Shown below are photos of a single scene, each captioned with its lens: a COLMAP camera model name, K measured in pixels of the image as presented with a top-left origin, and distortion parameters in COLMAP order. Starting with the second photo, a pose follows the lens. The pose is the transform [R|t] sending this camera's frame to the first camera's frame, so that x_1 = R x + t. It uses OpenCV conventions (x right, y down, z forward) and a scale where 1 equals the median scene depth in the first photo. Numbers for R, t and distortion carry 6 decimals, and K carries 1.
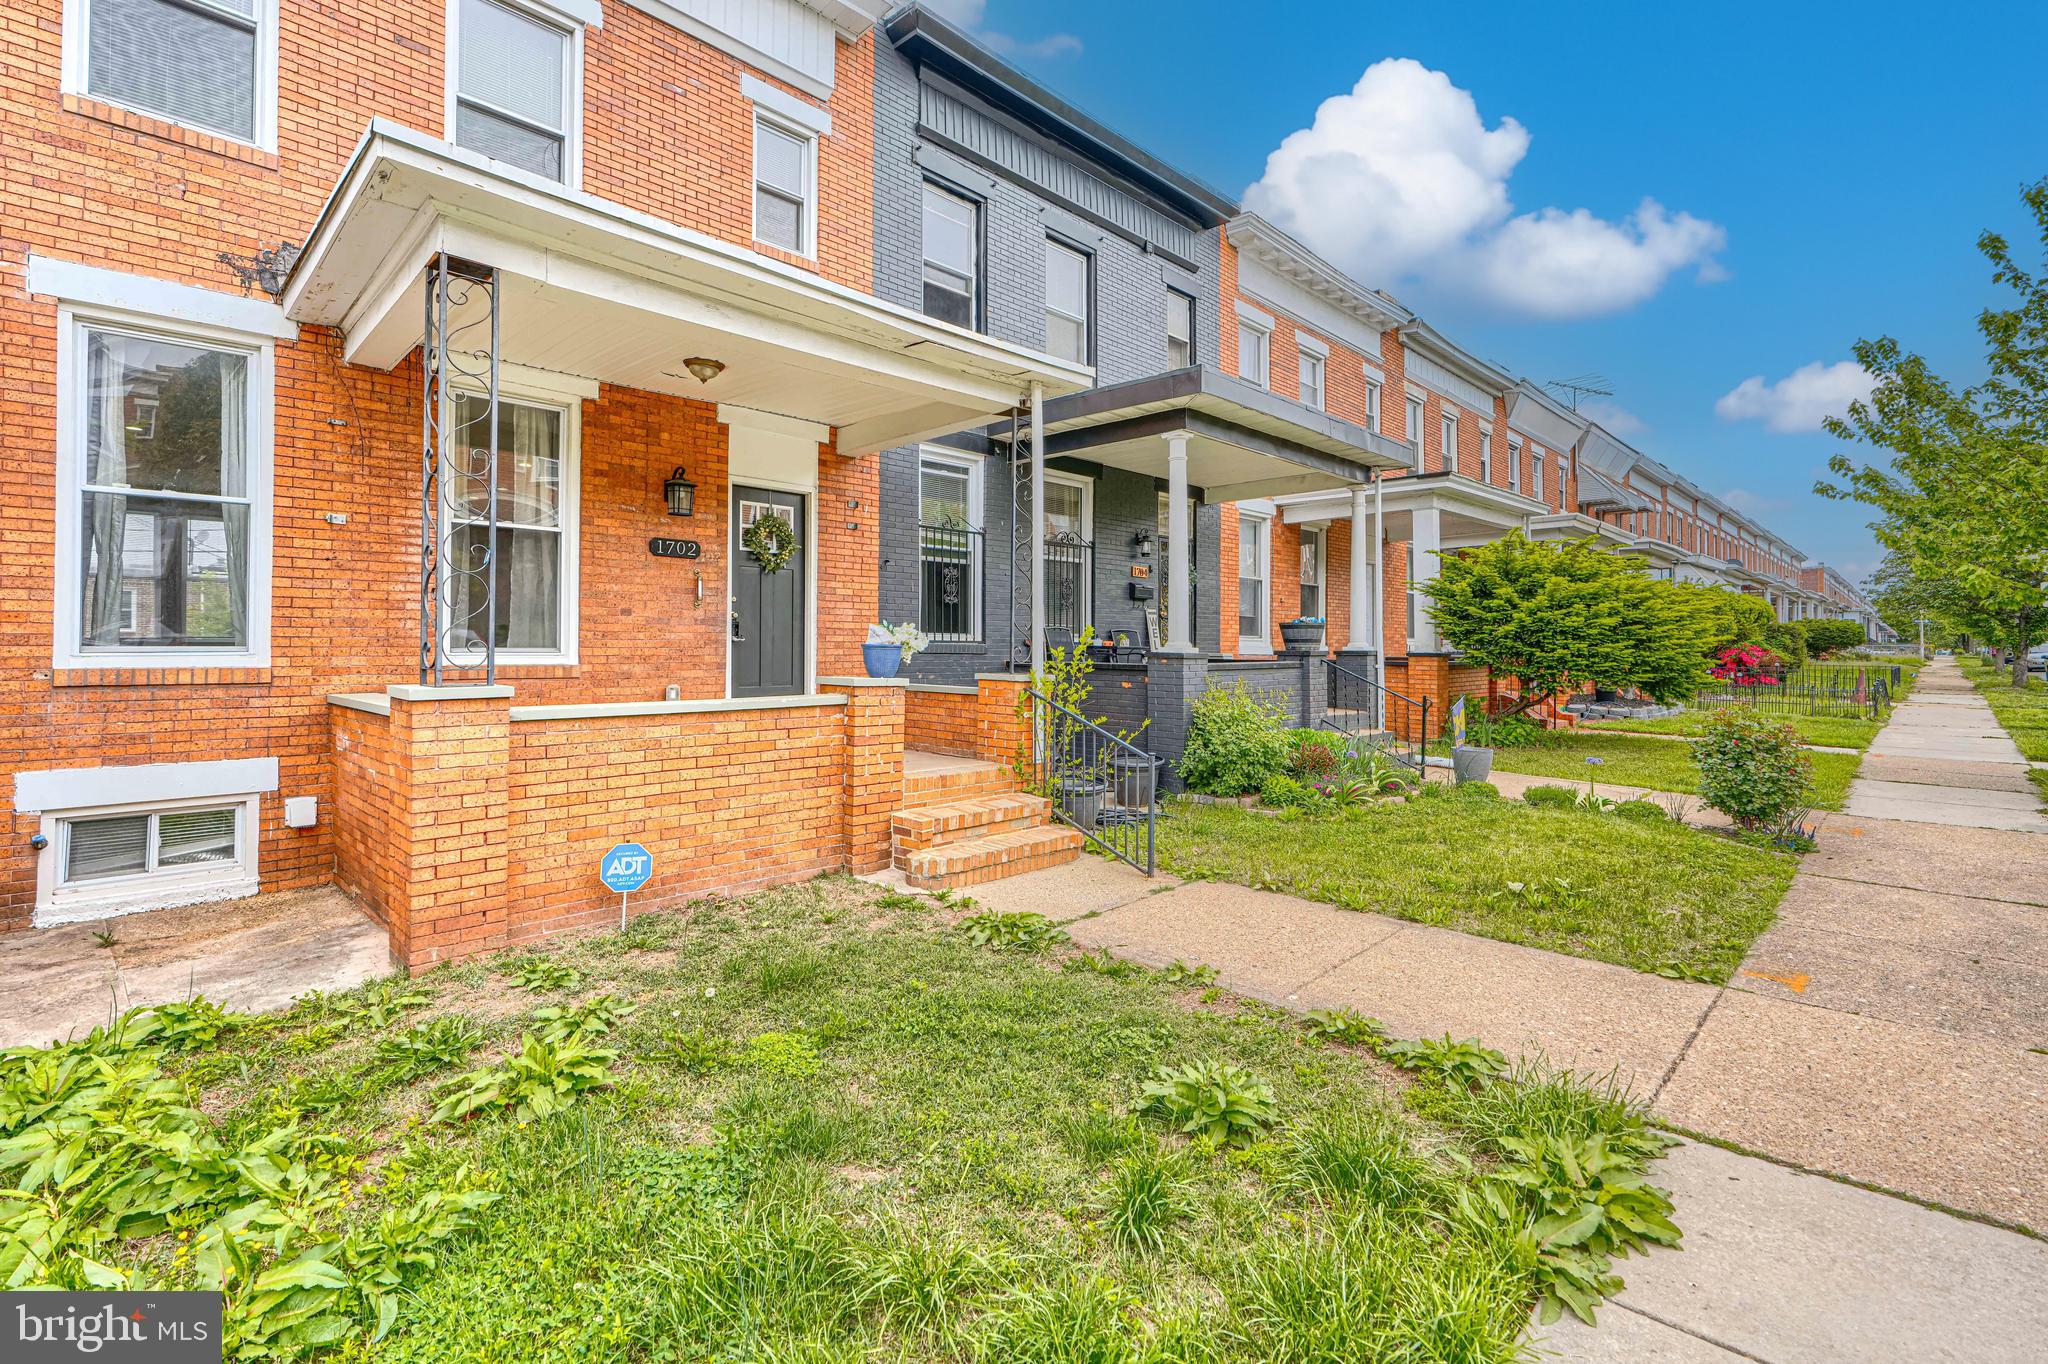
lens RADIAL K [[926.3, 0, 1055.6], [0, 926.3, 631.6], [0, 0, 1]] dist [-0.000629, 0.000232]
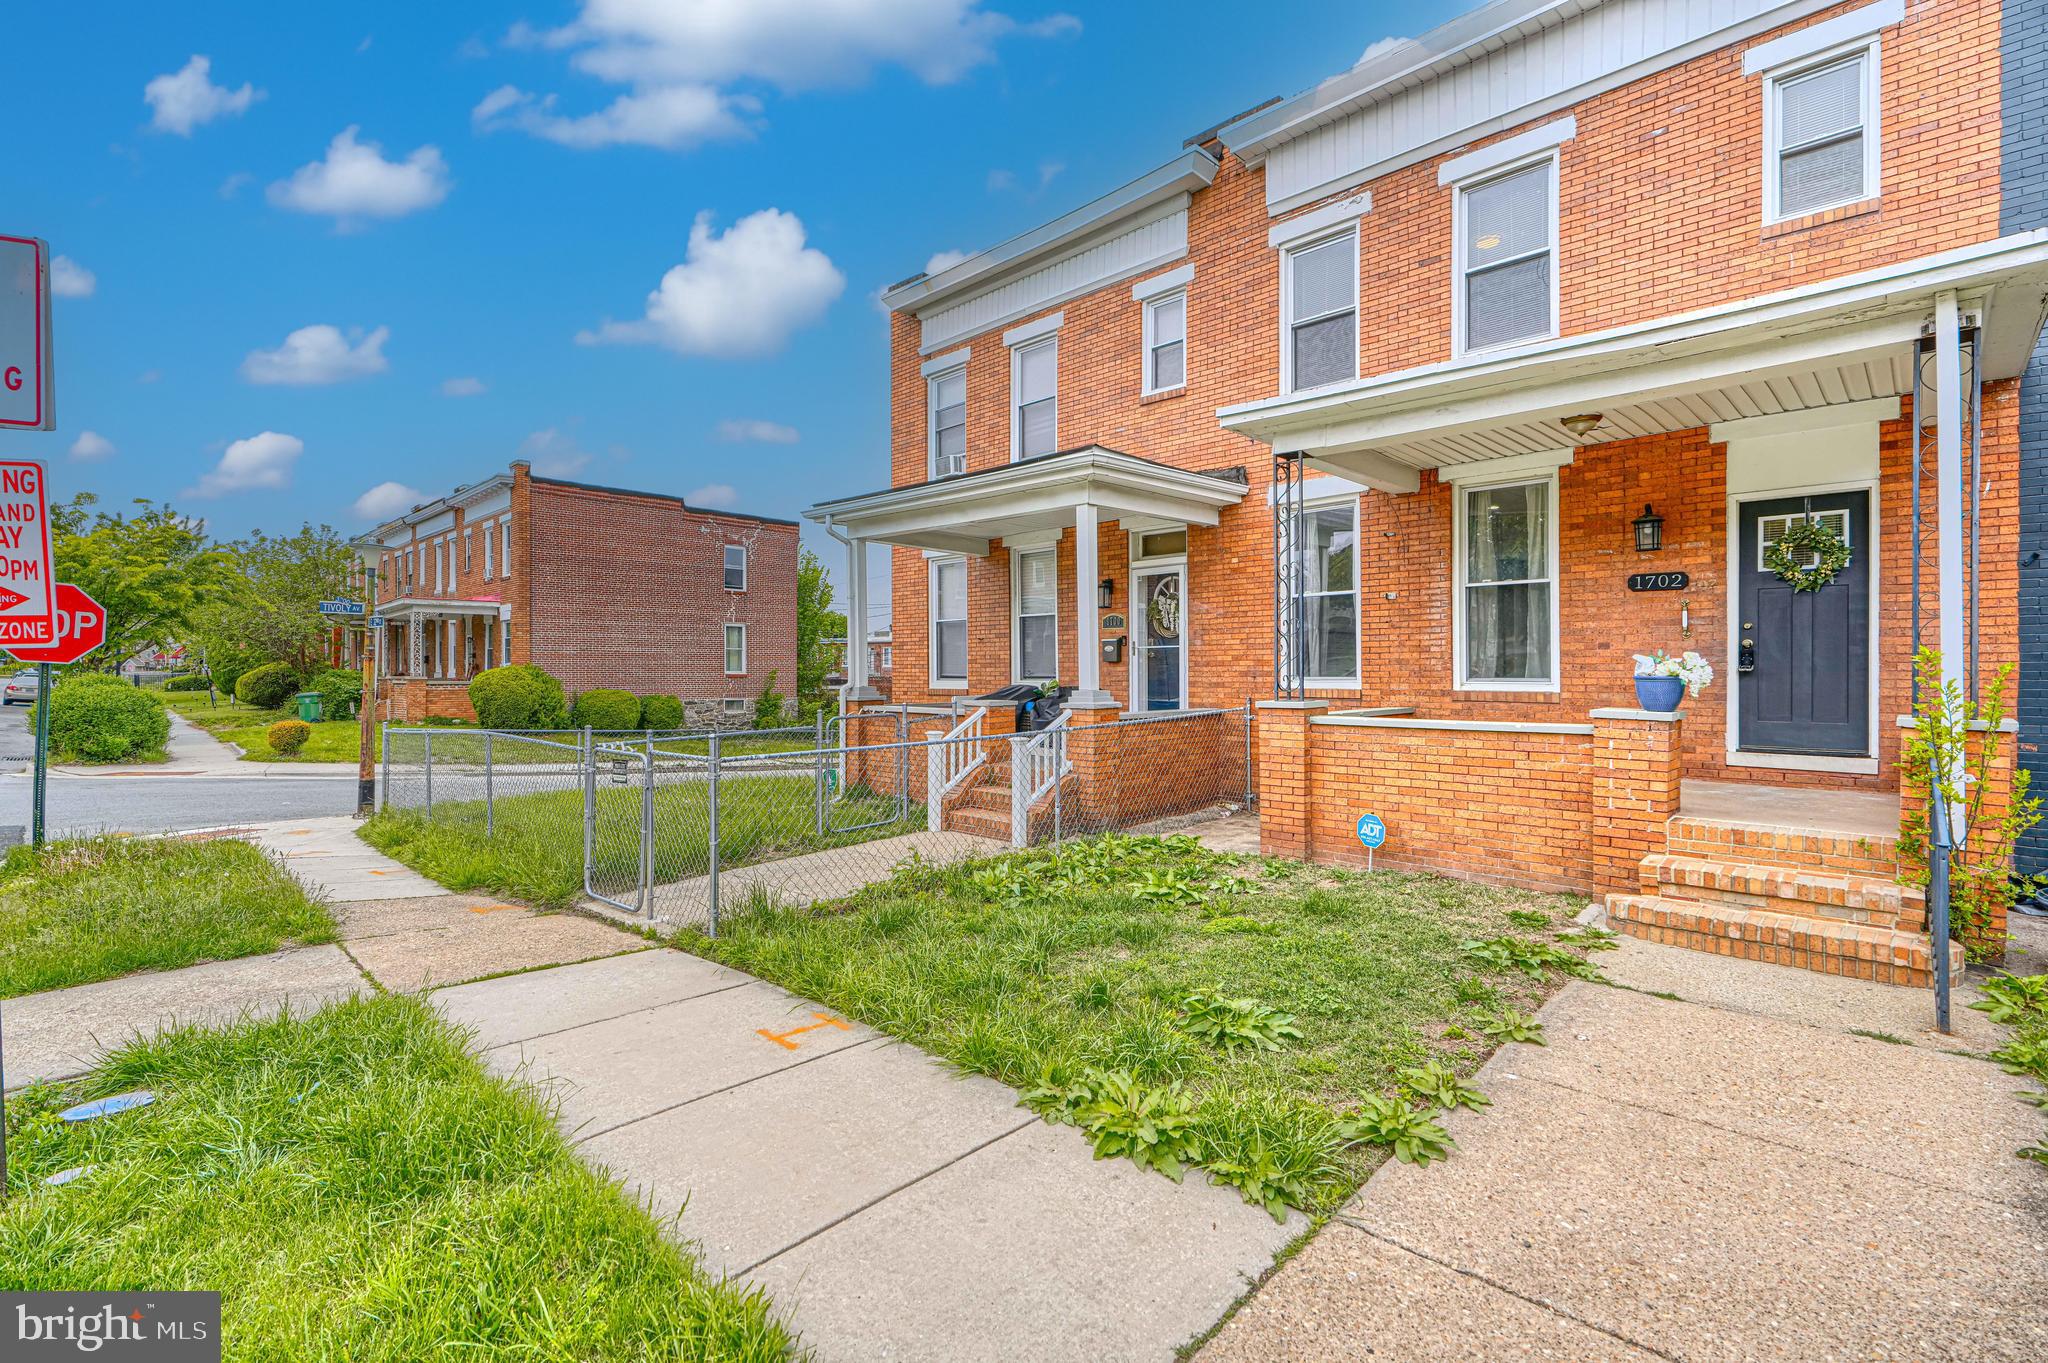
lens RADIAL K [[926.3, 0, 1027.0], [0, 926.3, 678.4], [0, 0, 1]] dist [-0.000629, 0.000232]
pose [[0.001615, 0.004128, -0.999990, 0.788684], [0.018461, 0.999821, 0.004157, 0.000554], [0.999828, -0.018468, 0.001539, 0.373445]]
